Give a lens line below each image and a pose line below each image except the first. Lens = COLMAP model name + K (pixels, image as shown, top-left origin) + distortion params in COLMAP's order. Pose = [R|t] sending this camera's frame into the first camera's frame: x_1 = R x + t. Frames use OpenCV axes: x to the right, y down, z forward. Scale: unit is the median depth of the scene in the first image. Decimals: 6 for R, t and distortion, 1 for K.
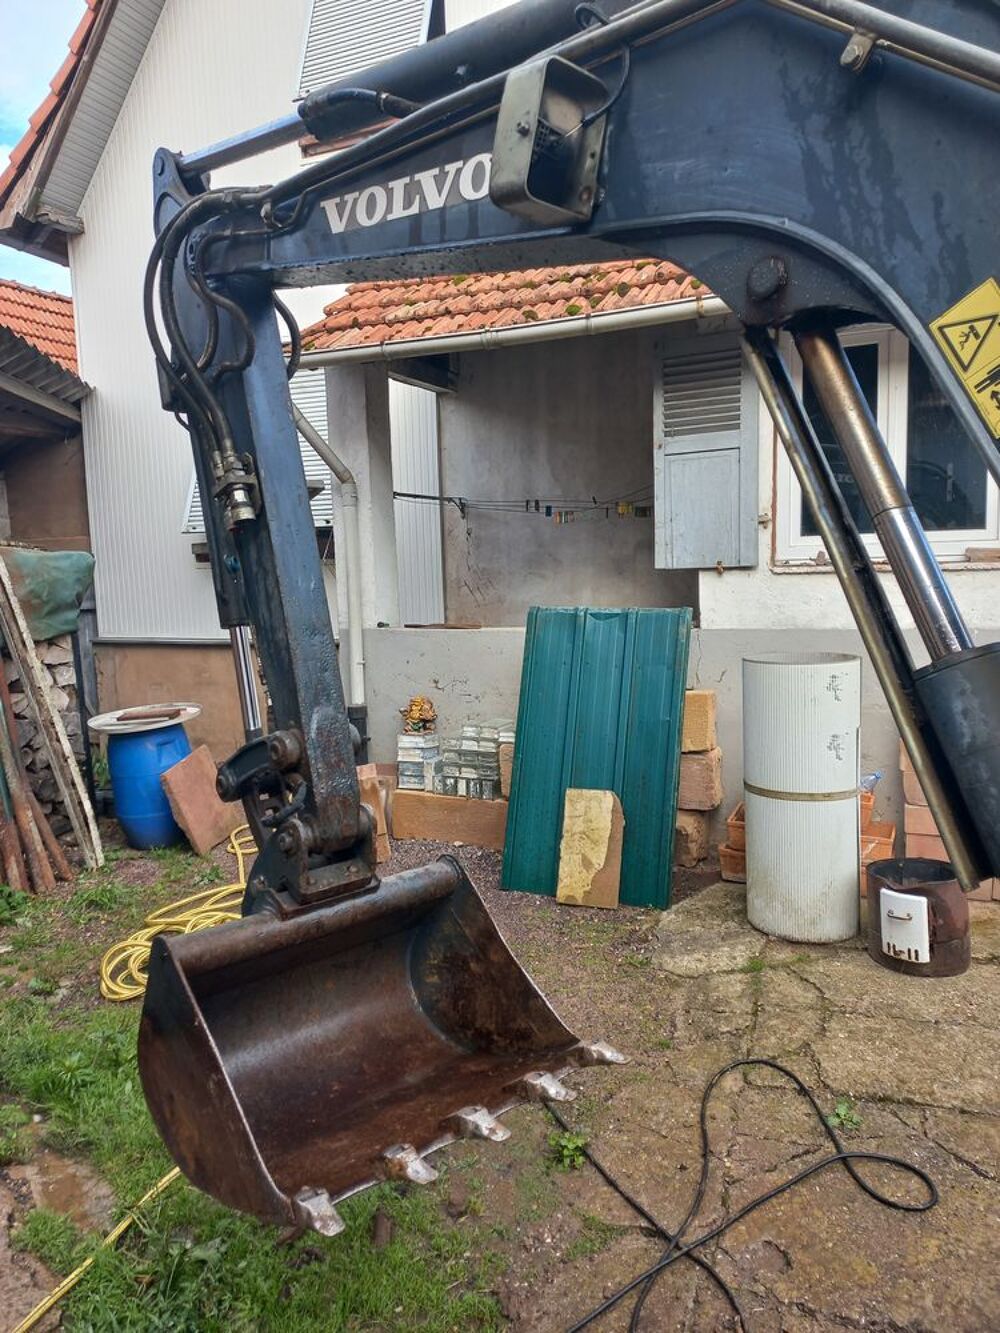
lens RADIAL K [[967.2, 0, 500.0], [0, 967.2, 666.5], [0, 0, 1]] dist [0.044519, 0.004393]
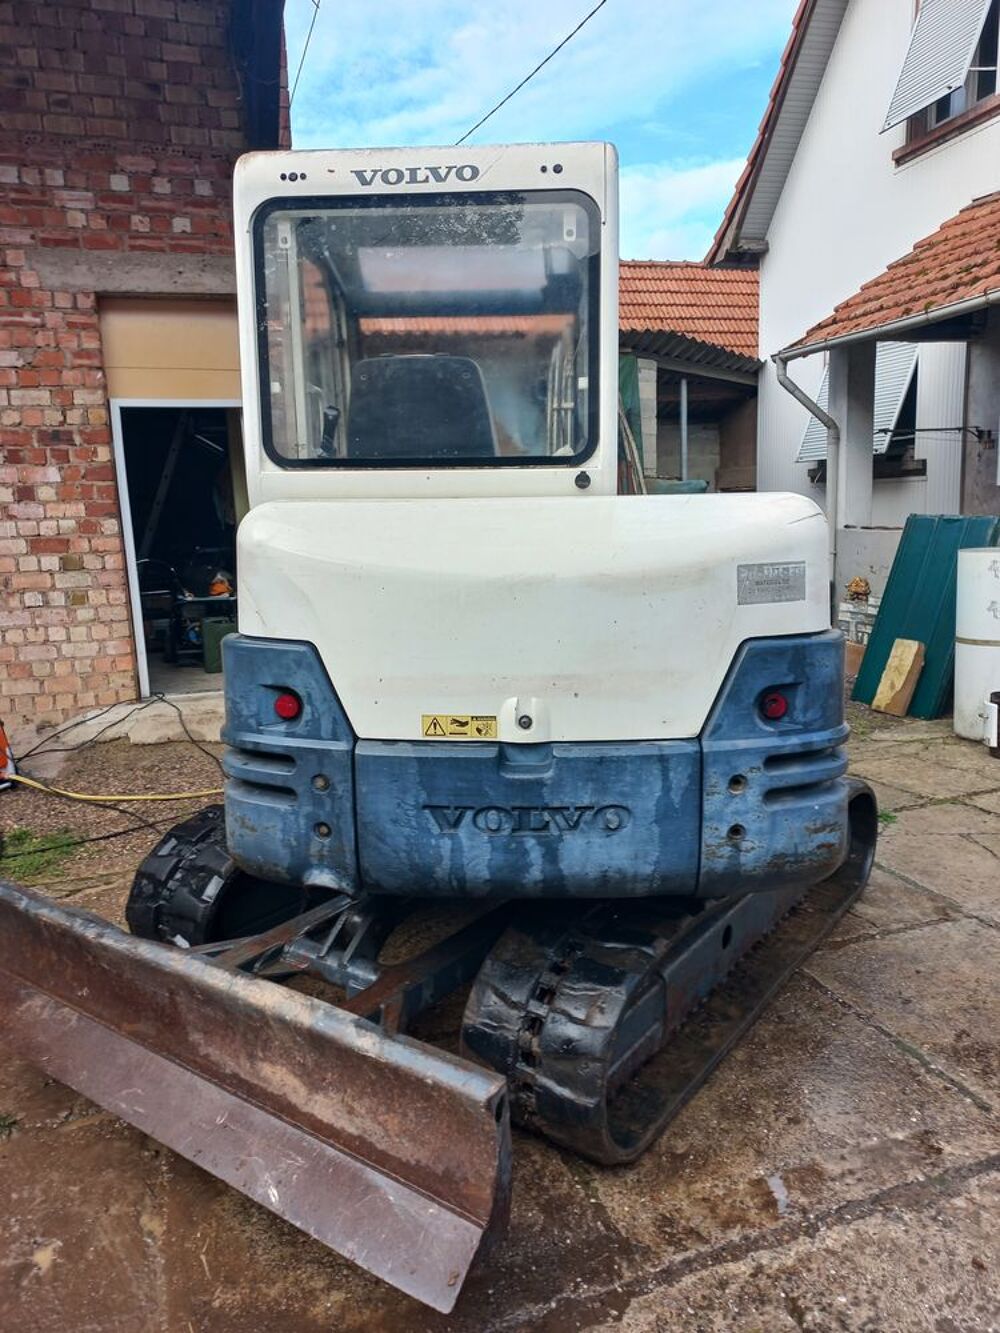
lens RADIAL K [[967.2, 0, 500.0], [0, 967.2, 666.5], [0, 0, 1]] dist [0.044519, 0.004393]
pose [[0.663880, 0.126477, -0.737067, 0.513772], [-0.064031, 0.991589, 0.112478, 0.027136], [0.745093, -0.027477, 0.666394, -0.295753]]
